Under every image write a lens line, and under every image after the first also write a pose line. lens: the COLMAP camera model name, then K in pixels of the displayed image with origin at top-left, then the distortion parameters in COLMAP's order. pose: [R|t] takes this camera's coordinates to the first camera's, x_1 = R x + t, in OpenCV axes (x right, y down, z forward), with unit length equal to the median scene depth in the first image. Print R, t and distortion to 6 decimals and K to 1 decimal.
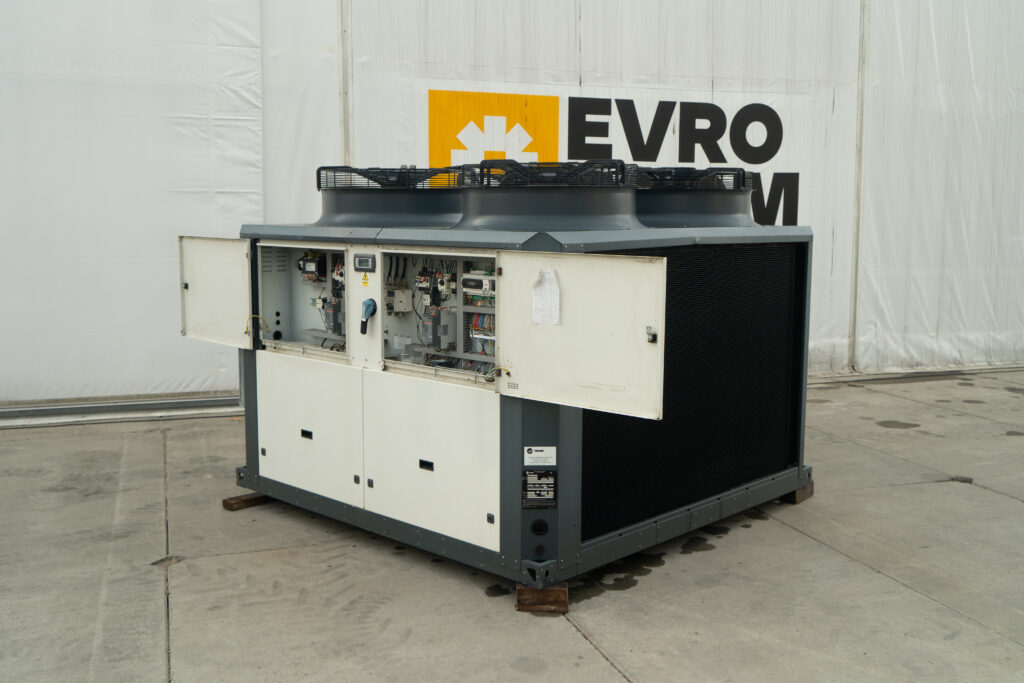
lens RADIAL K [[1037.0, 0, 512.0], [0, 1037.0, 341.5], [0, 0, 1]] dist [0.009983, 0.018016]
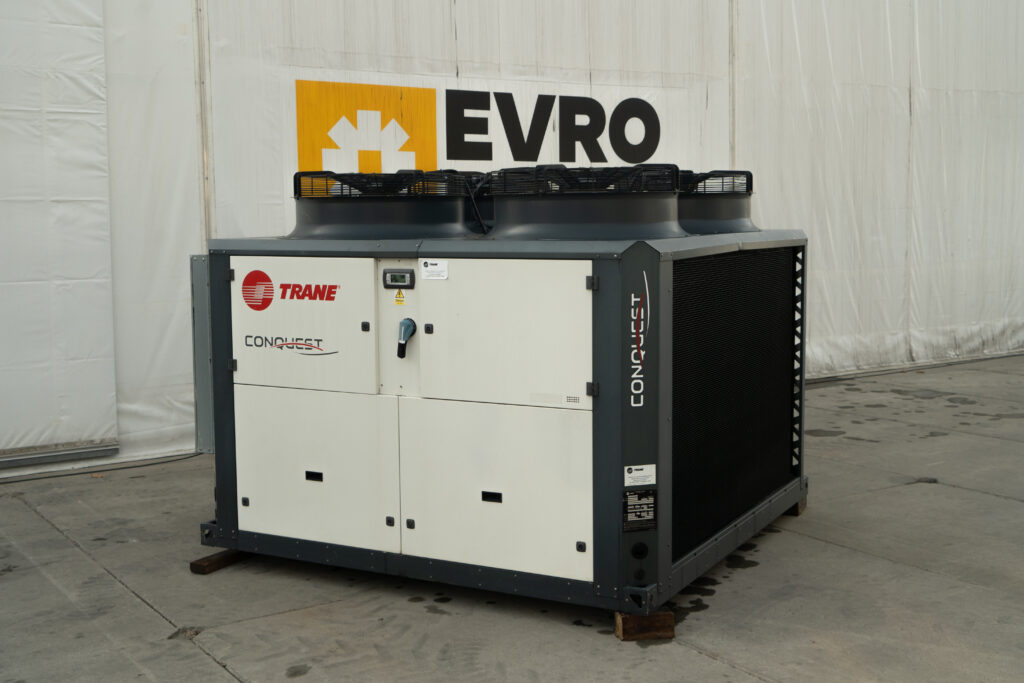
lens RADIAL K [[1232.4, 0, 512.0], [0, 1232.4, 341.5], [0, 0, 1]] dist [0.015732, 0.067397]
pose [[0.966139, -0.041771, 0.254618, -0.255246], [0.047514, 0.998735, -0.016442, 0.000601], [-0.253609, 0.027983, 0.966902, -0.047513]]
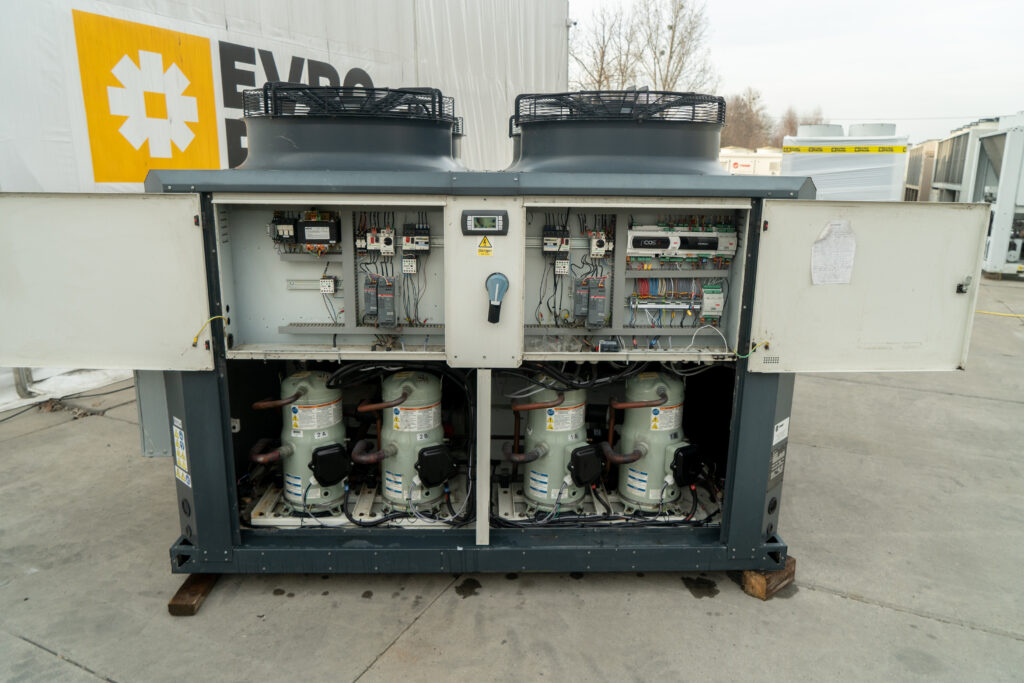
lens RADIAL K [[699.0, 0, 512.0], [0, 699.0, 341.5], [0, 0, 1]] dist [-0.025191, 0.000950]
pose [[0.700107, -0.166038, 0.694465, -0.374011], [0.083021, 0.984920, 0.151786, -0.053019], [-0.709196, -0.048611, 0.703334, 0.514079]]
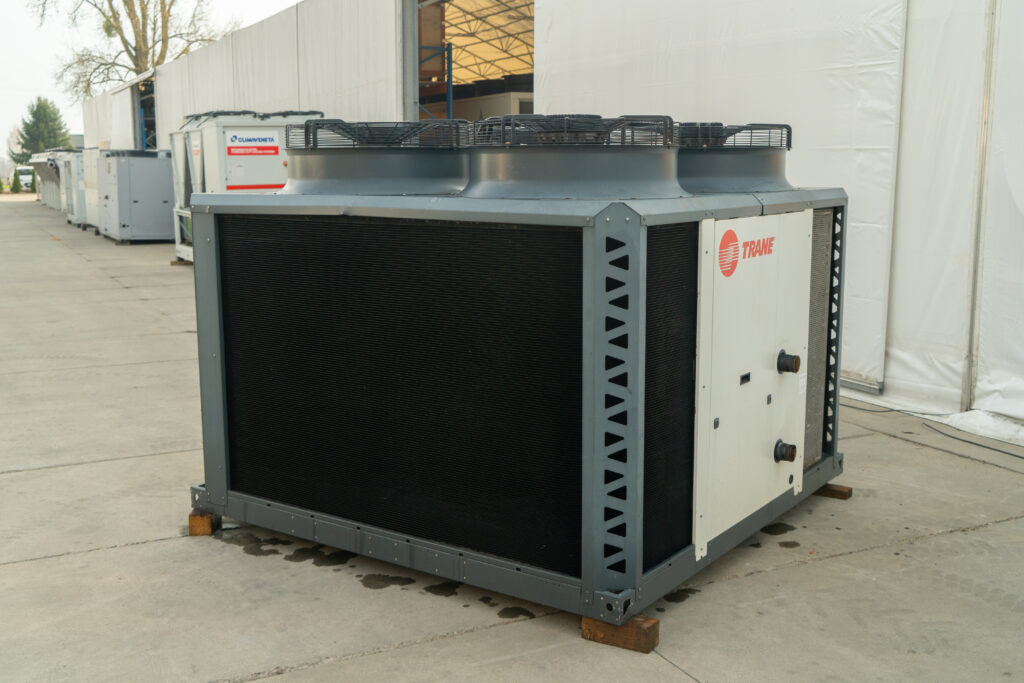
lens RADIAL K [[1088.7, 0, 512.0], [0, 1088.7, 341.5], [0, 0, 1]] dist [0.006842, 0.009025]
pose [[0.144763, 0.158501, -0.976689, 0.839185], [-0.123287, 0.982284, 0.141136, -0.105059], [0.981756, 0.099982, 0.161739, 0.780883]]
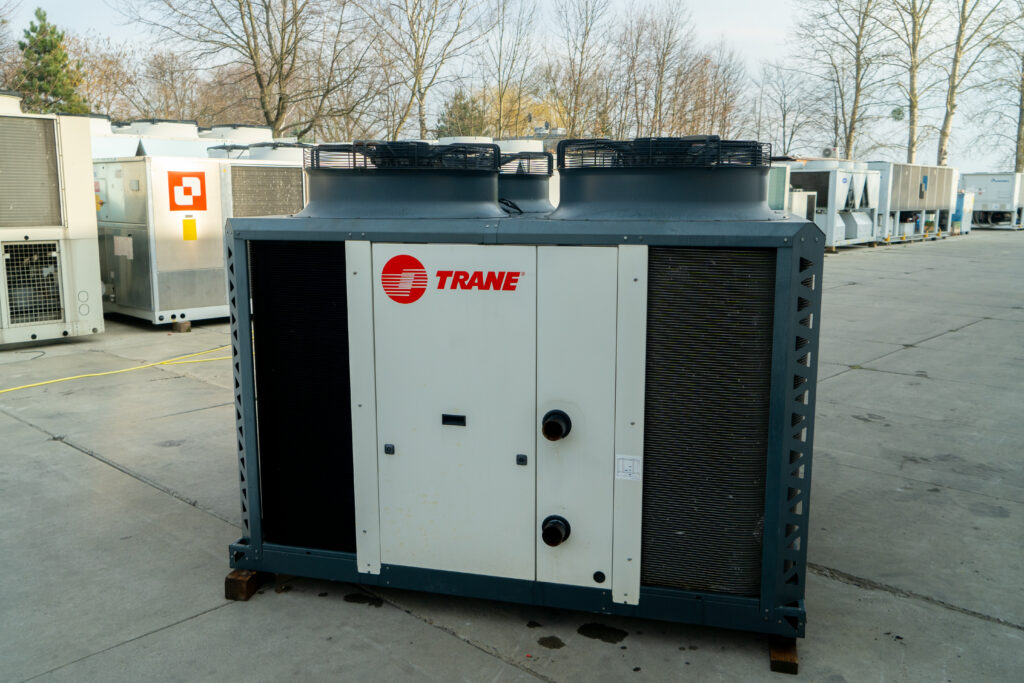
lens RADIAL K [[863.3, 0, 512.0], [0, 863.3, 341.5], [0, 0, 1]] dist [0.002497, 0.002717]
pose [[-0.874428, 0.080239, -0.478474, 0.376395], [-0.063344, 0.958904, 0.276569, -0.191909], [0.481002, 0.272148, -0.833410, 1.495927]]
